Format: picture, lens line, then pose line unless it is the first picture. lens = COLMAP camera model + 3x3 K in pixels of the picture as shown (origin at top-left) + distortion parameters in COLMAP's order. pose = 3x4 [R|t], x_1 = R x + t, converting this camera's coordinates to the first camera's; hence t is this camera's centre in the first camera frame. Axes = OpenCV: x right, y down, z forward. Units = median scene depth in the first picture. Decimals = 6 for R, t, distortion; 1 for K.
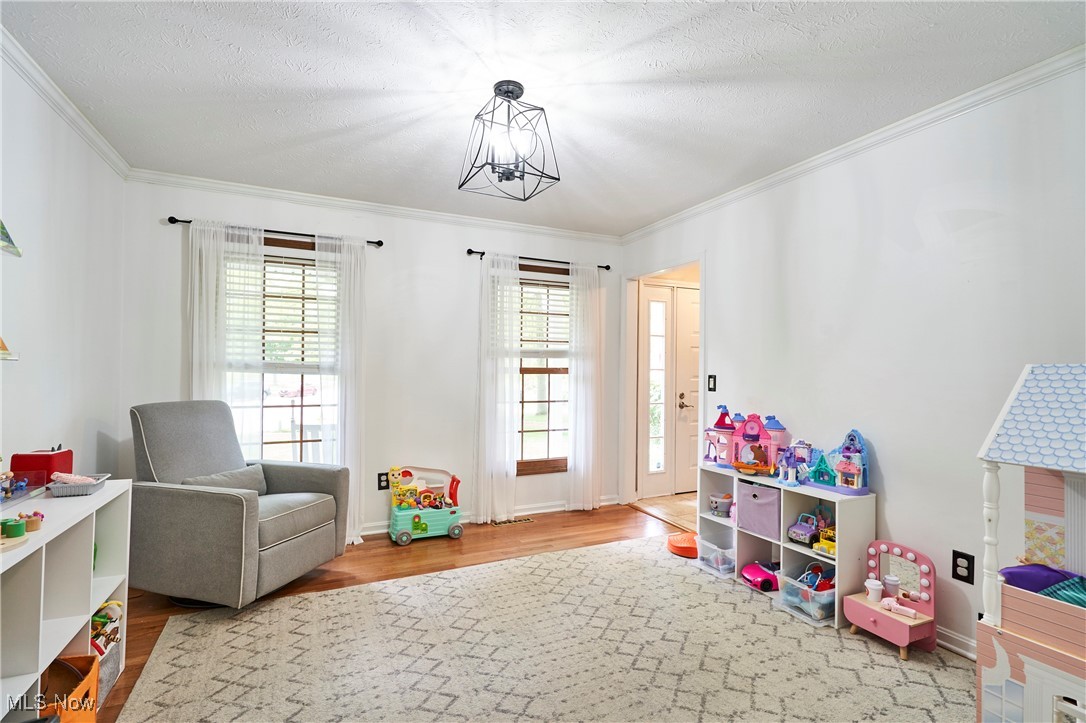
lens RADIAL K [[510.6, 0, 541.0], [0, 510.6, 360.4], [0, 0, 1]] dist [0.004465, 0.000248]
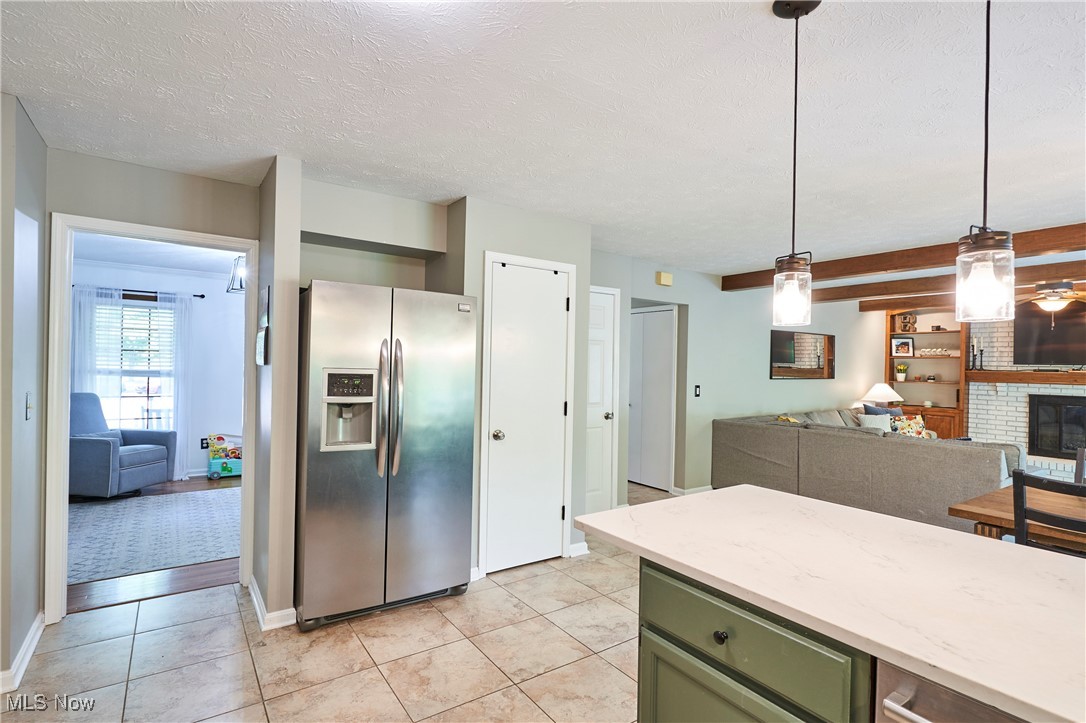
lens RADIAL K [[532.9, 0, 538.9], [0, 532.9, 366.3], [0, 0, 1]] dist [-0.003678, 0.004874]
pose [[0.985913, 0.011622, 0.166857, 0.478925], [-0.014466, 0.999770, 0.015842, -0.052413], [-0.166635, -0.018032, 0.985854, -0.885316]]
